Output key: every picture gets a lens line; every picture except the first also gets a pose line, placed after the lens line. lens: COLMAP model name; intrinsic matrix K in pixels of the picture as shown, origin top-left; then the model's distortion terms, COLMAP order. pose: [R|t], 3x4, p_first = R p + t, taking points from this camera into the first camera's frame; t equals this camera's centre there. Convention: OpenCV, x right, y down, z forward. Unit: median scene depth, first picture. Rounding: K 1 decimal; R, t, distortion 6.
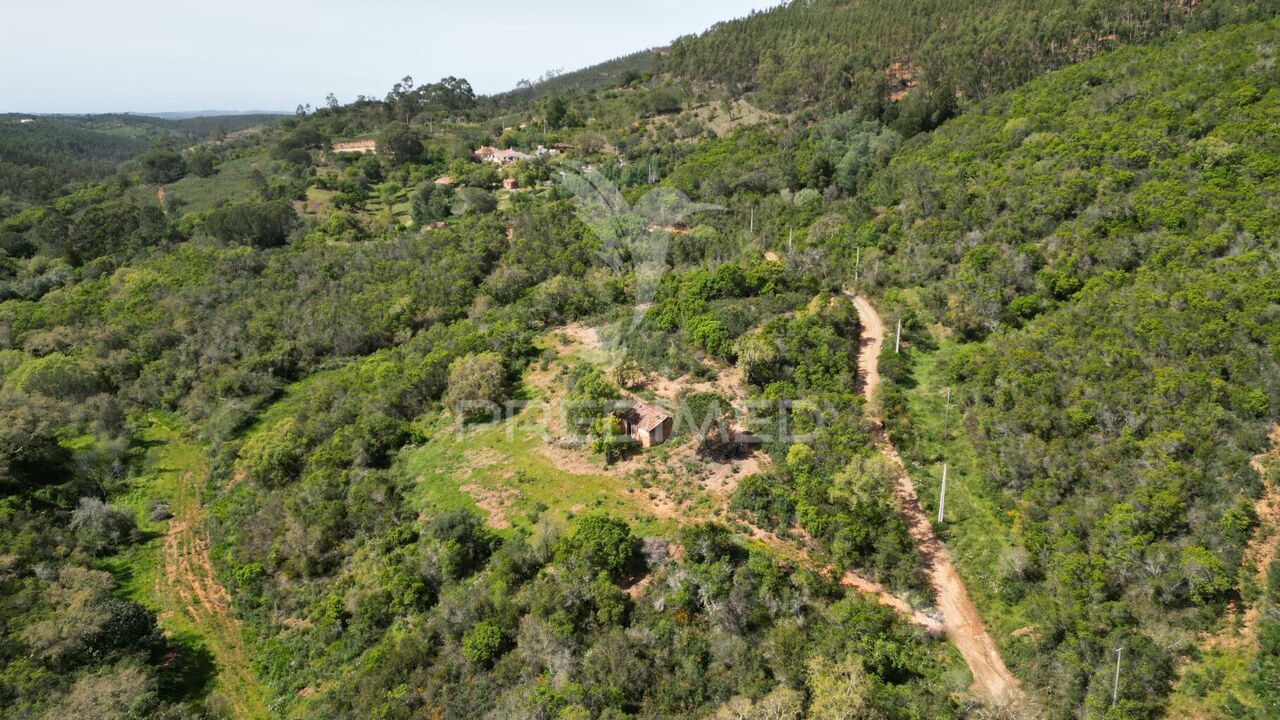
lens RADIAL K [[875.0, 0, 640.0], [0, 875.0, 360.0], [0, 0, 1]] dist [0.080763, -0.073620]
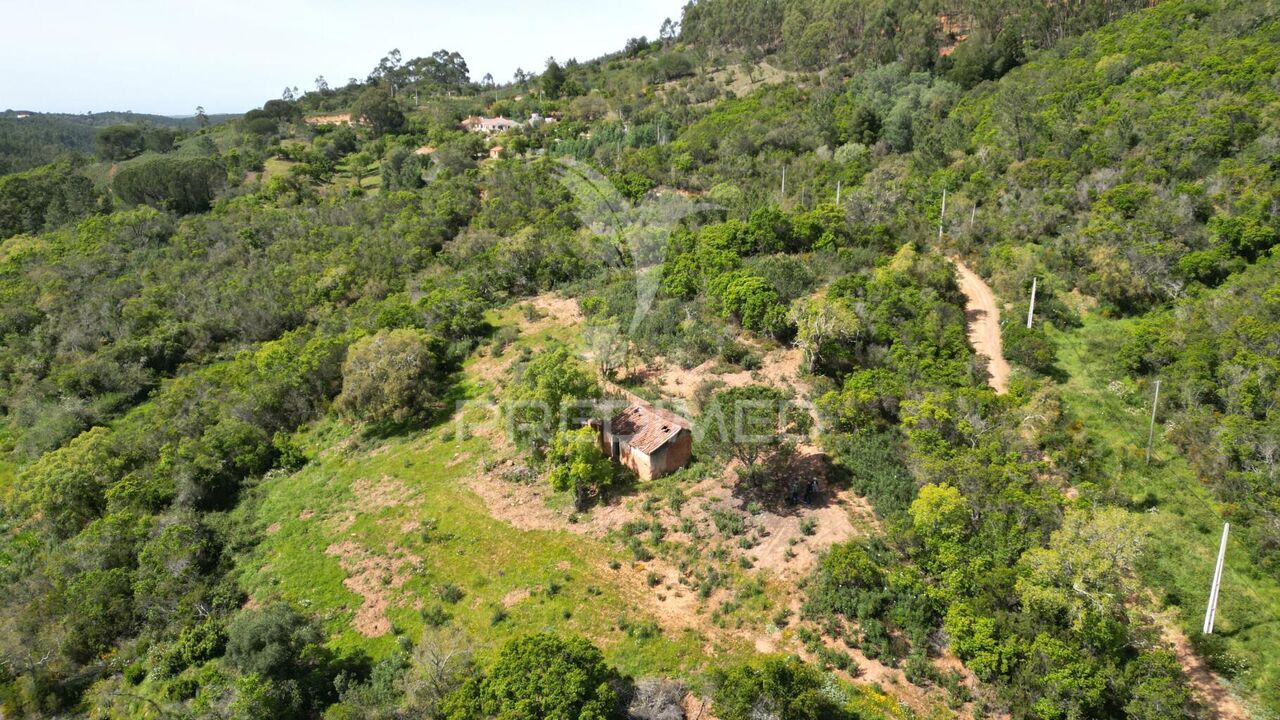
lens RADIAL K [[875.0, 0, 640.0], [0, 875.0, 360.0], [0, 0, 1]] dist [0.080763, -0.073620]
pose [[0.999930, 0.001679, -0.011678, 0.007592], [-0.001722, 0.999992, -0.003647, 0.015909], [0.011672, 0.003667, 0.999925, 0.304130]]
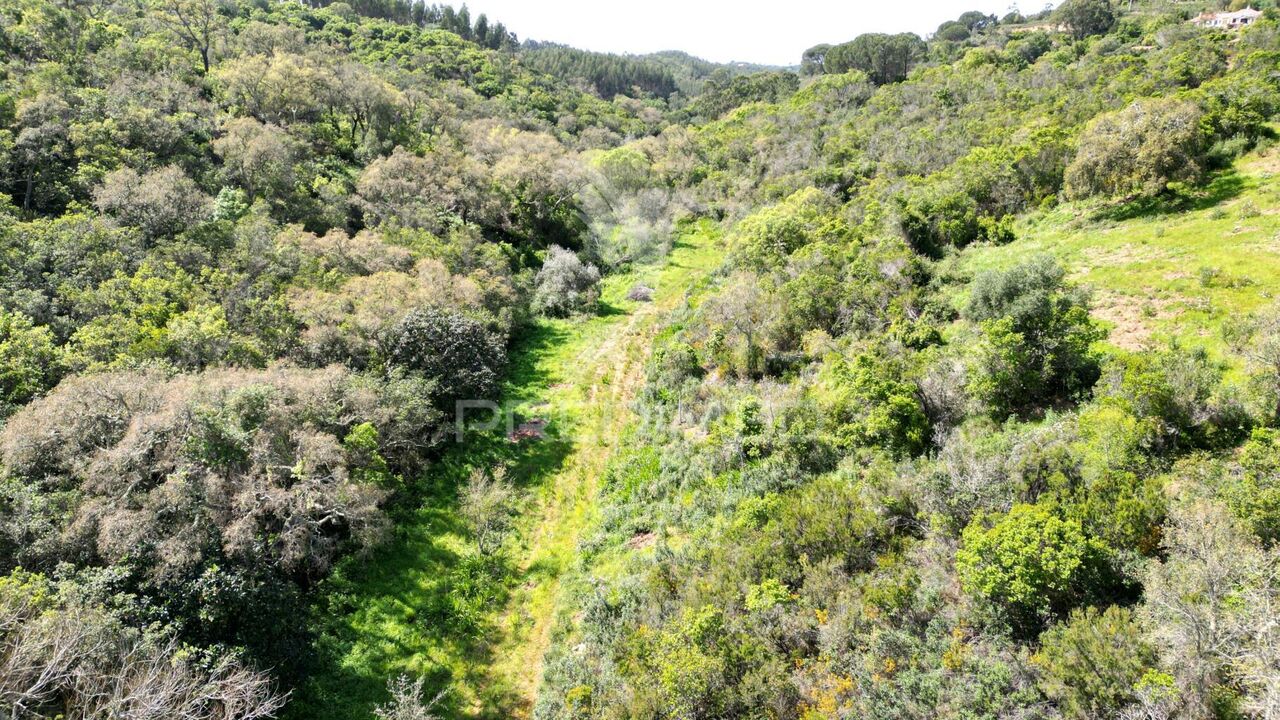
lens RADIAL K [[877.3, 0, 640.0], [0, 877.3, 360.0], [0, 0, 1]] dist [0.079425, -0.103691]
pose [[0.762407, 0.198421, -0.615926, -0.052152], [-0.173822, 0.979642, 0.100432, 0.129497], [0.623315, 0.030492, 0.781376, 0.350653]]
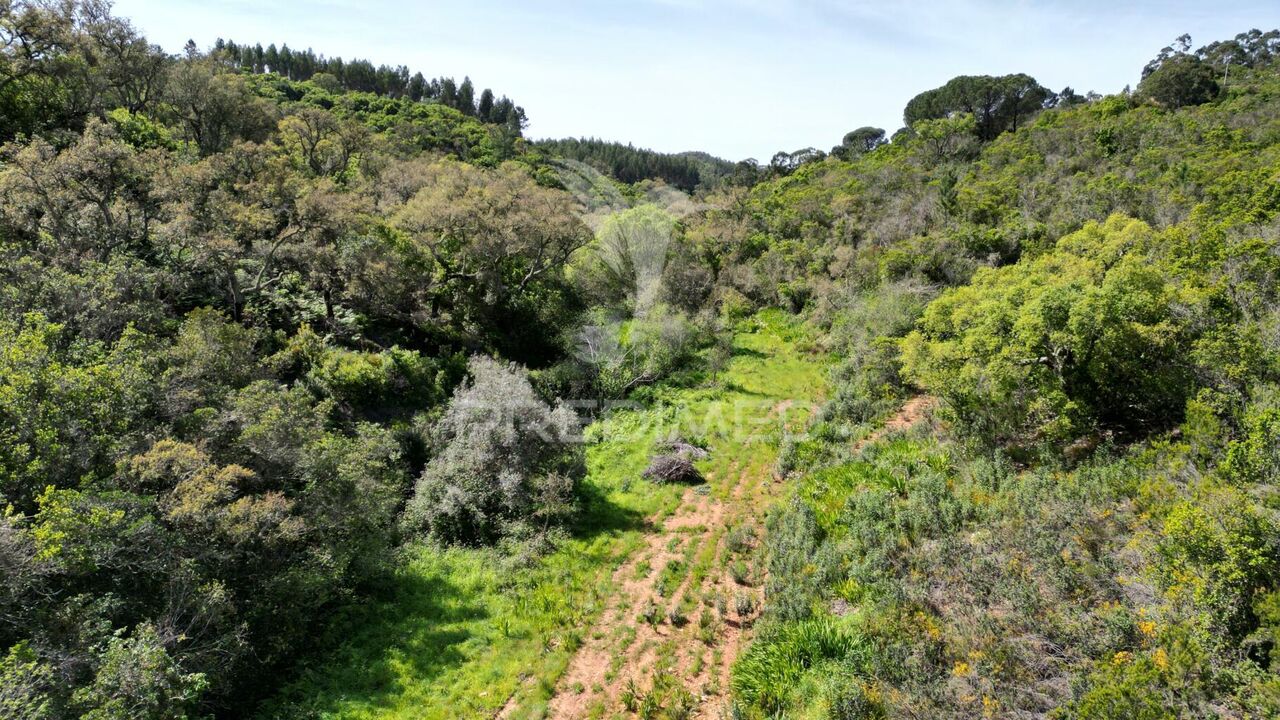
lens RADIAL K [[875.0, 0, 640.0], [0, 875.0, 360.0], [0, 0, 1]] dist [0.080763, -0.073620]
pose [[0.746872, 0.131430, -0.651850, -0.285596], [-0.178721, 0.983879, -0.006398, 0.117037], [0.640500, 0.121278, 0.758321, 0.624161]]
